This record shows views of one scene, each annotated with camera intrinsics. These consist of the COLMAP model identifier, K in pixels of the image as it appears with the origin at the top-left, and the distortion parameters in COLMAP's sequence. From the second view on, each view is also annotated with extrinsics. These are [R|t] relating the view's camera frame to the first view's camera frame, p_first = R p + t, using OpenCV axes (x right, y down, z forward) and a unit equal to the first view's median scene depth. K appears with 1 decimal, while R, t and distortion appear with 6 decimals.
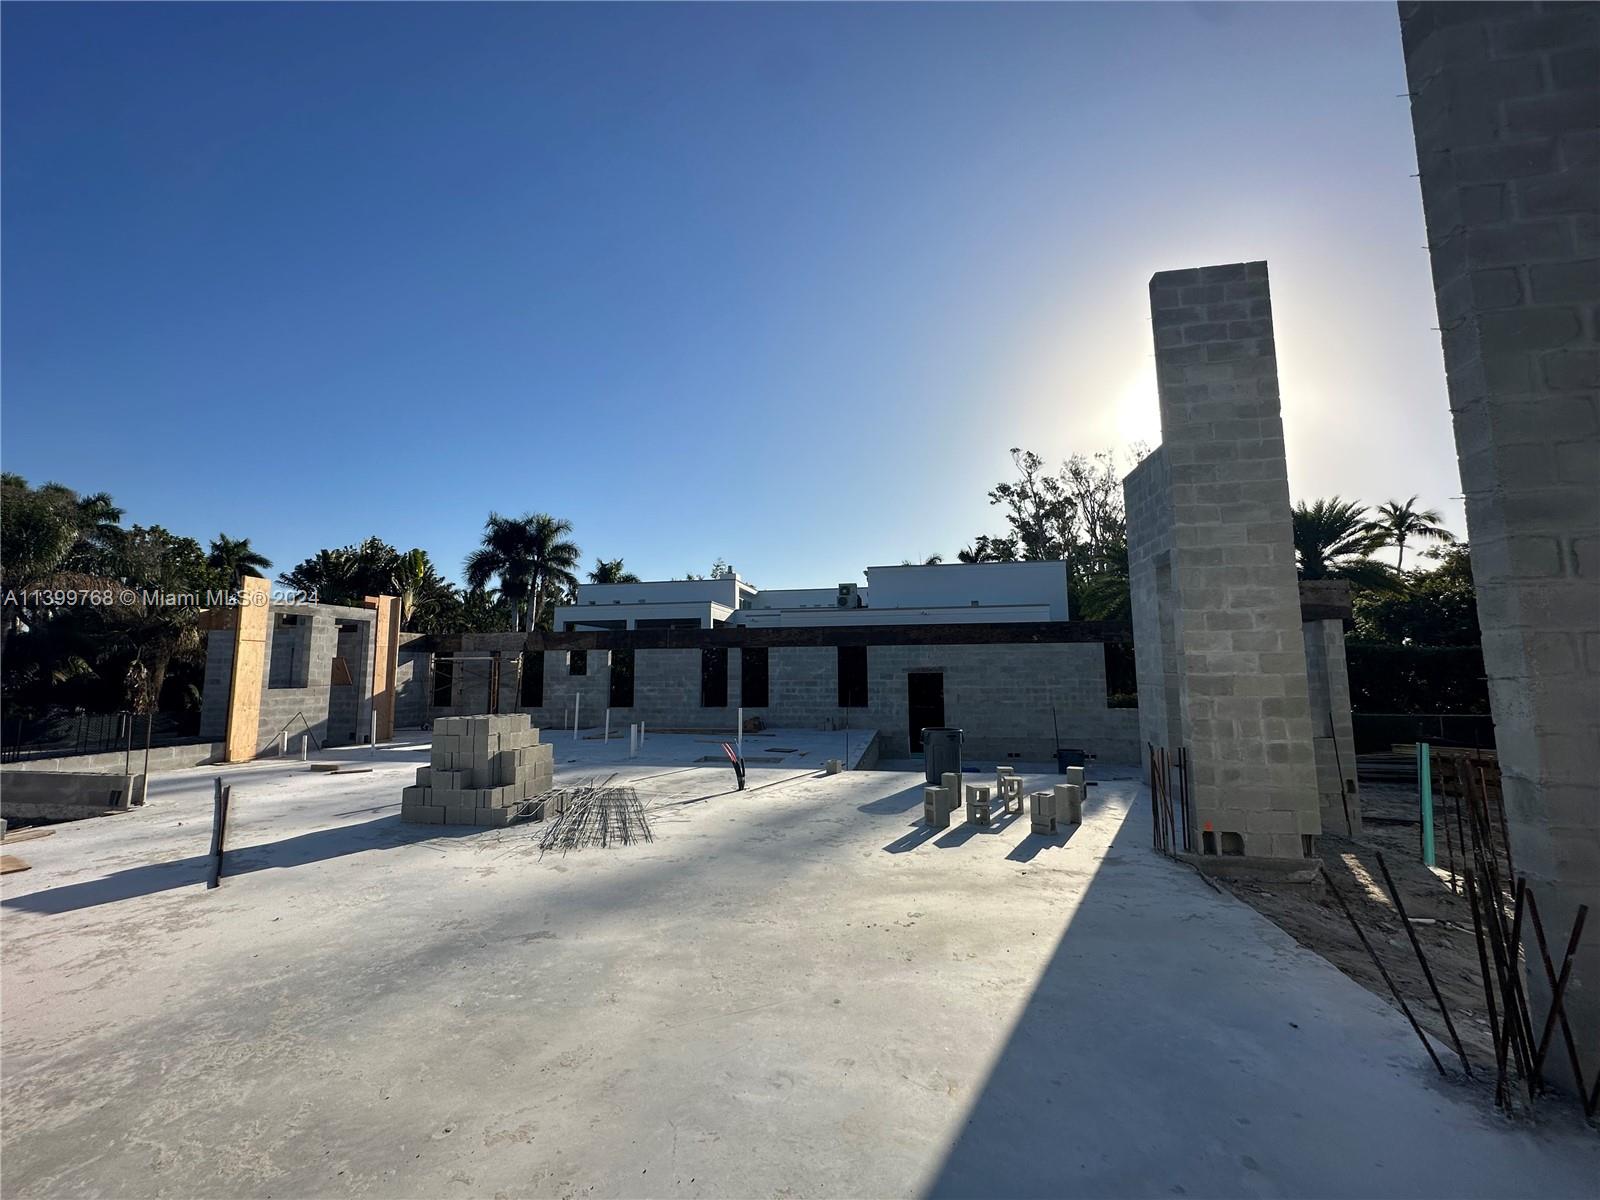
lens RADIAL K [[632.9, 0, 796.7], [0, 632.9, 599.0], [0, 0, 1]] dist [-0.003579, -0.000271]
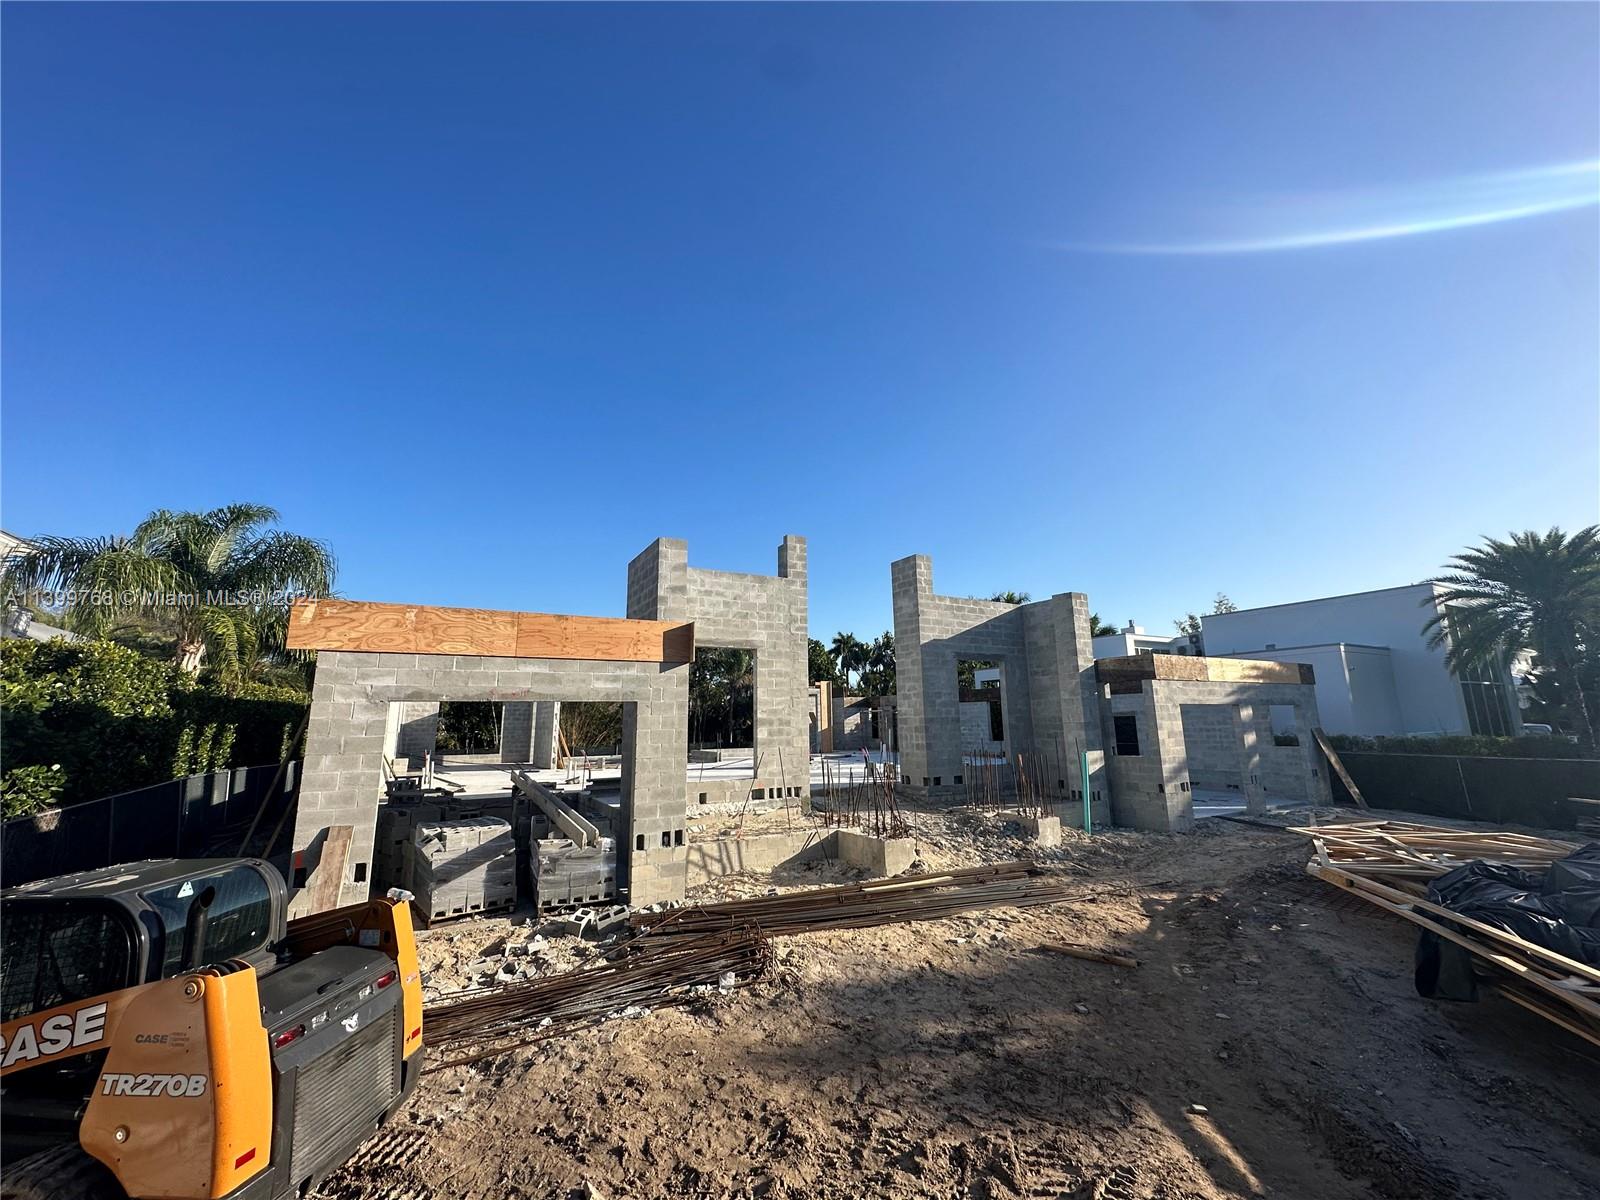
lens RADIAL K [[632.9, 0, 802.4], [0, 632.9, 602.4], [0, 0, 1]] dist [-0.003579, -0.000271]
pose [[0.643665, -0.145791, -0.751293, 0.819567], [0.095226, 0.989315, -0.110396, -0.034991], [0.759360, -0.000485, 0.650670, -0.359554]]
